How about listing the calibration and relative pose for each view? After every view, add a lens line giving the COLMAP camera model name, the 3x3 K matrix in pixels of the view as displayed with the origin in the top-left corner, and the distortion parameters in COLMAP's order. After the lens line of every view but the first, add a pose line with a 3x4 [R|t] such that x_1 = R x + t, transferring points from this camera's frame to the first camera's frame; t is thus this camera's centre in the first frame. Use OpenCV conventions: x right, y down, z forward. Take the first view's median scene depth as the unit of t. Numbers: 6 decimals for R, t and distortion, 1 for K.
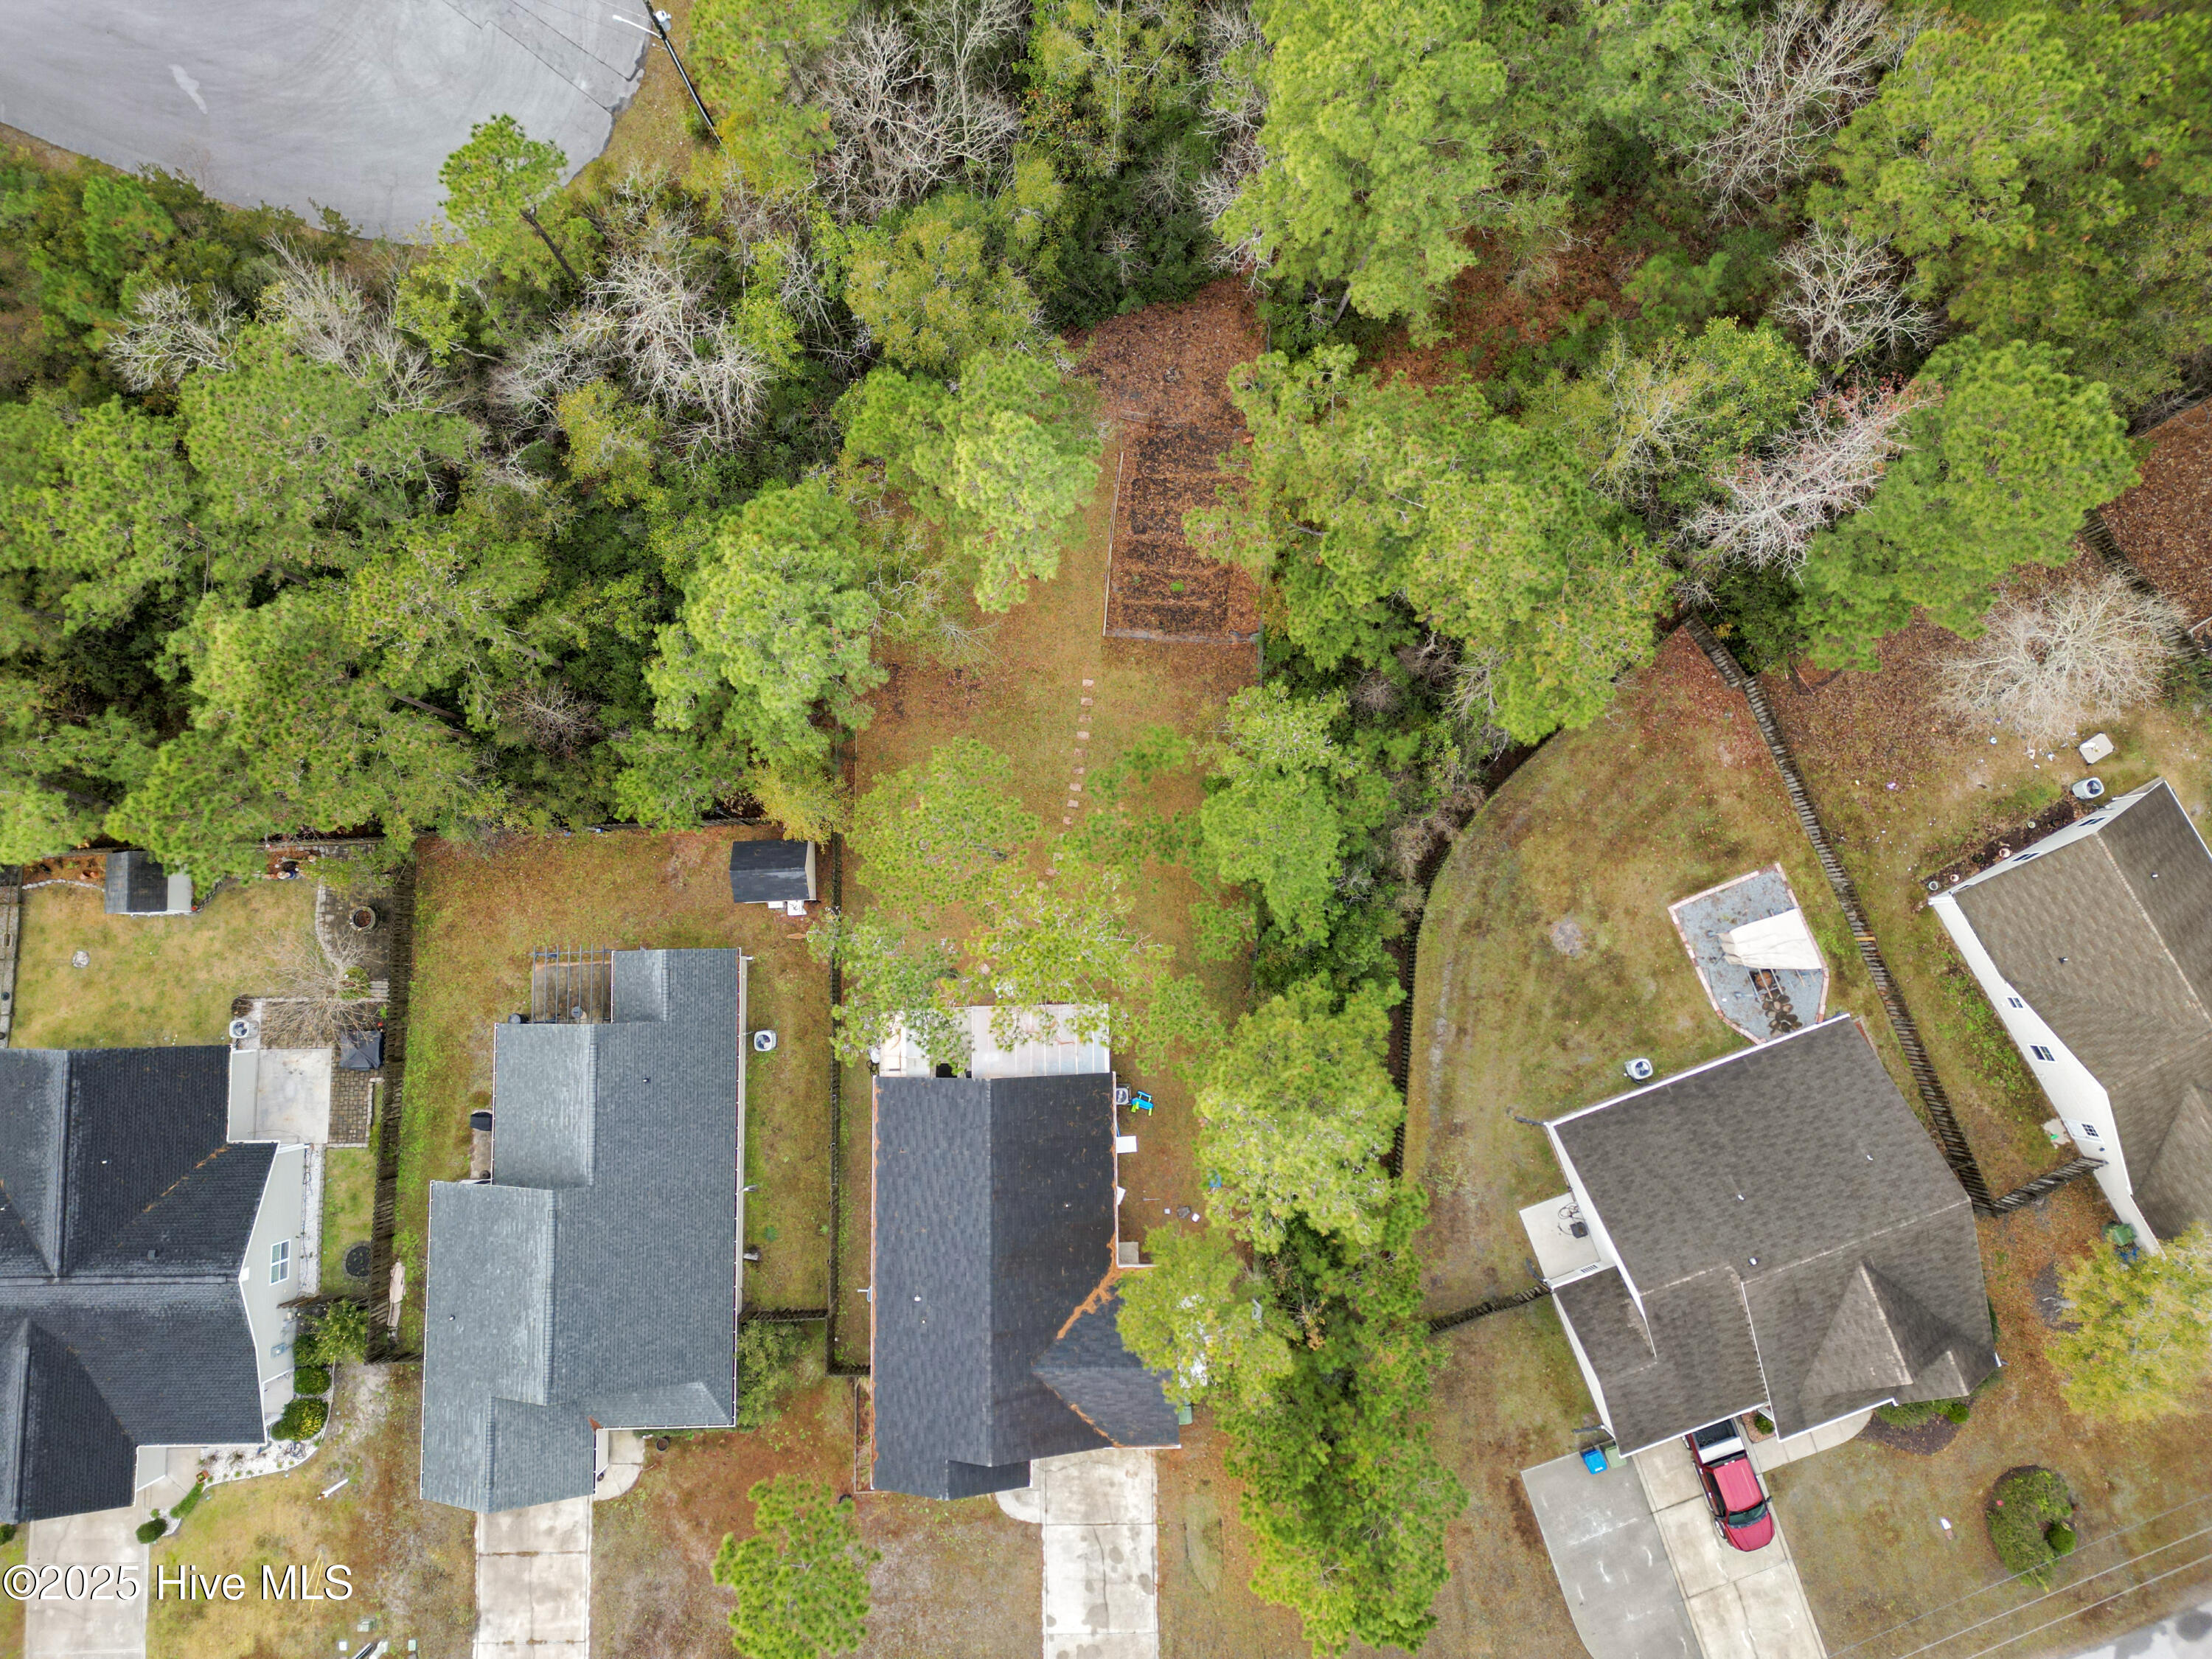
lens RADIAL K [[1532.6, 0, 1107.2], [0, 1532.6, 827.2], [0, 0, 1]] dist [0.036311, -0.029144]
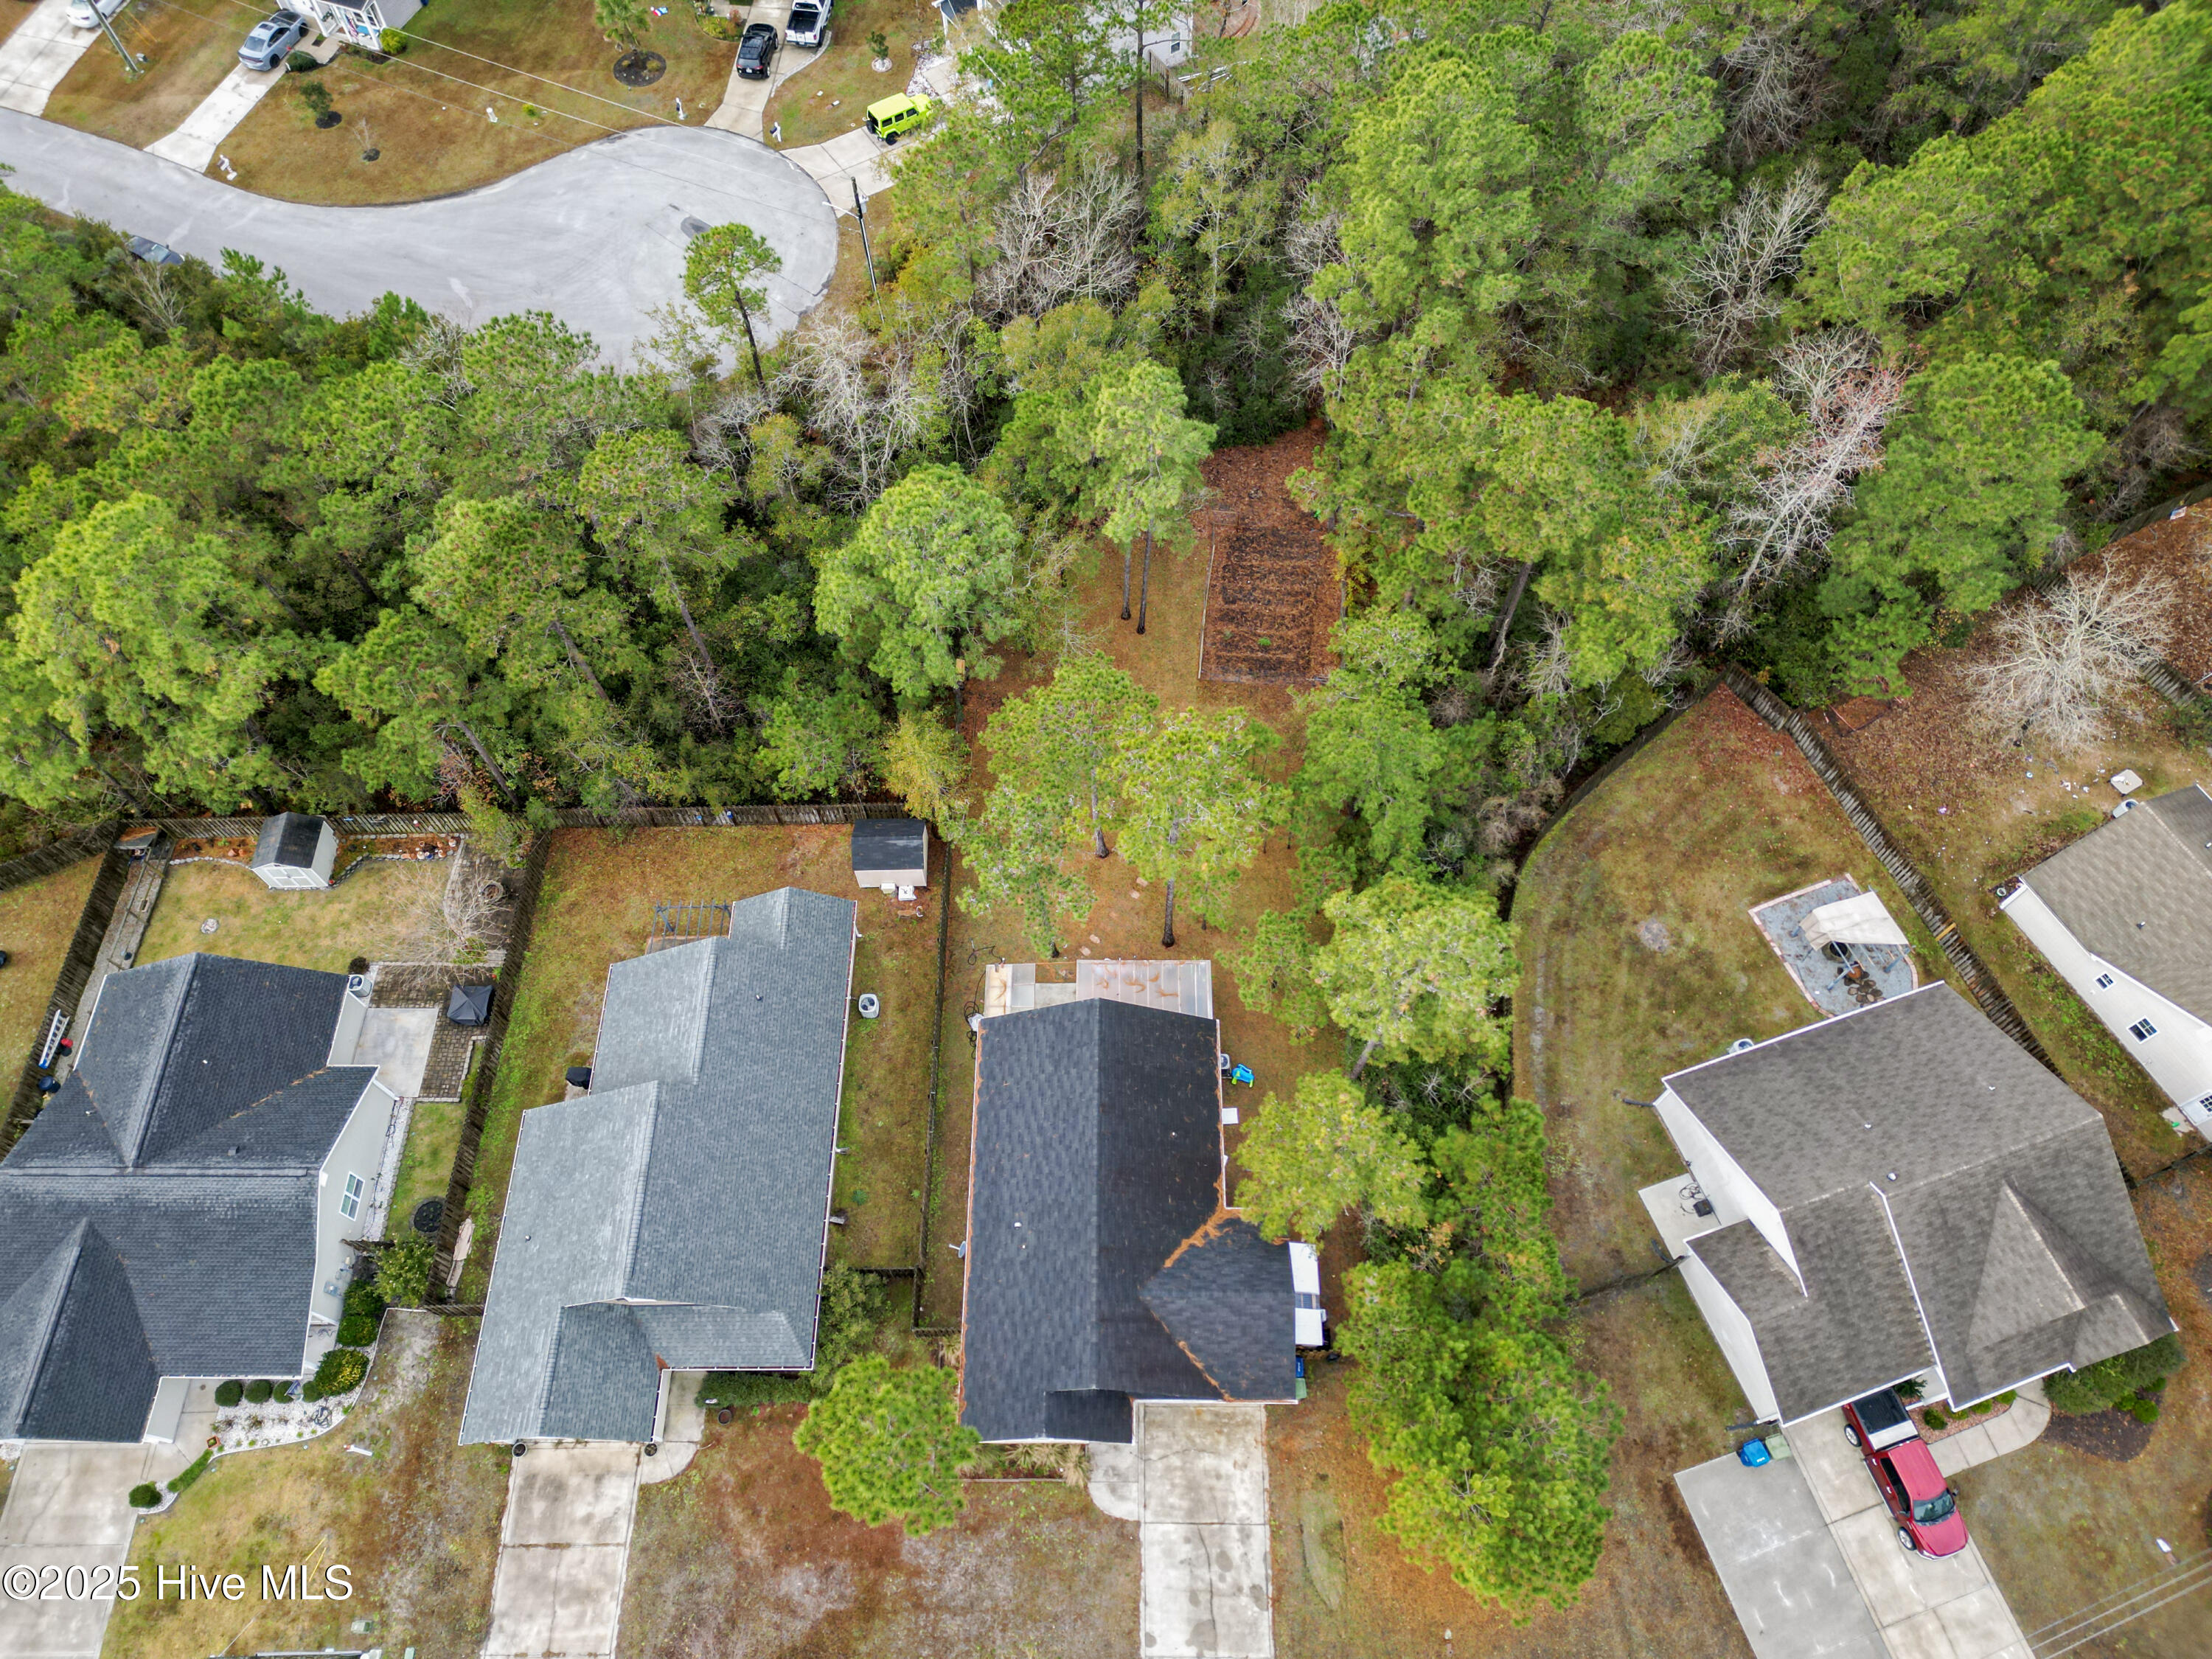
lens RADIAL K [[1532.6, 0, 1106.8], [0, 1532.6, 839.3], [0, 0, 1]] dist [0.036311, -0.029144]
pose [[0.999780, 0.020491, -0.004531, -0.066482], [-0.020646, 0.921729, -0.387286, 0.438961], [-0.003759, 0.387294, 0.921949, 0.028686]]
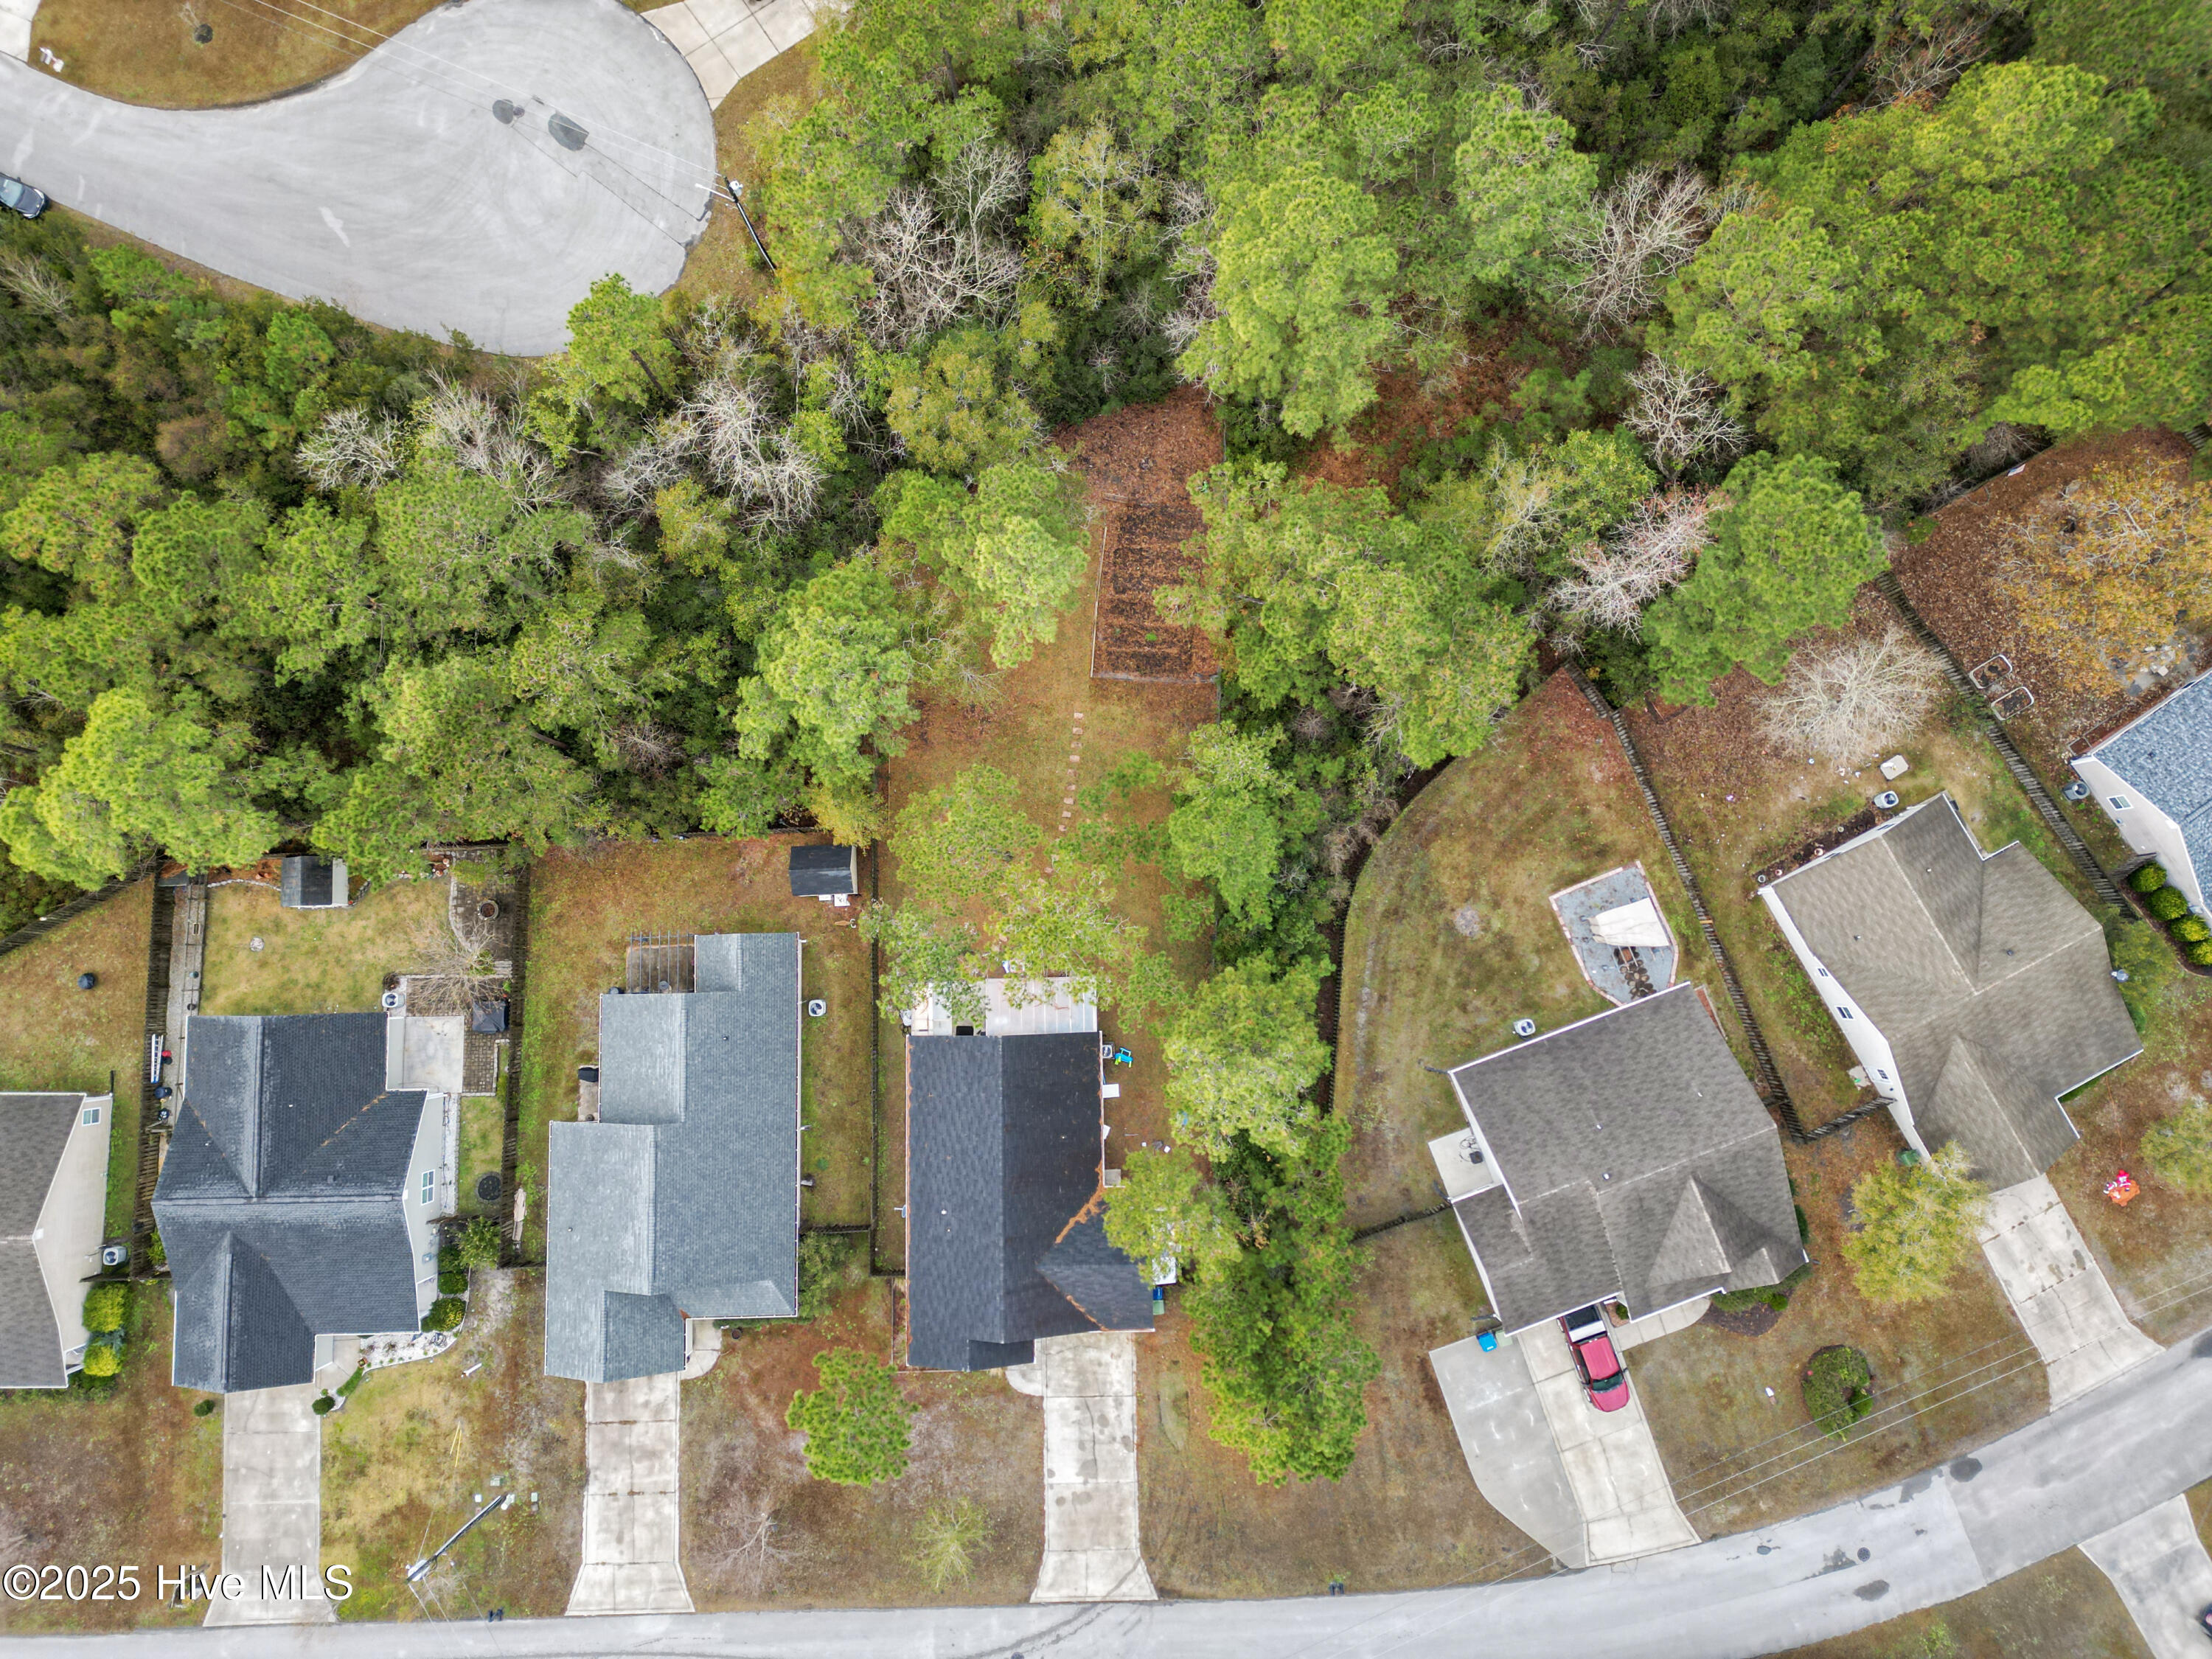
lens RADIAL K [[1532.6, 0, 1108.6], [0, 1532.6, 826.6], [0, 0, 1]] dist [0.036311, -0.029144]
pose [[0.999955, -0.003208, 0.008874, 0.000438], [0.003200, 0.999994, 0.000995, -0.007161], [-0.008877, -0.000966, 0.999960, -0.240270]]
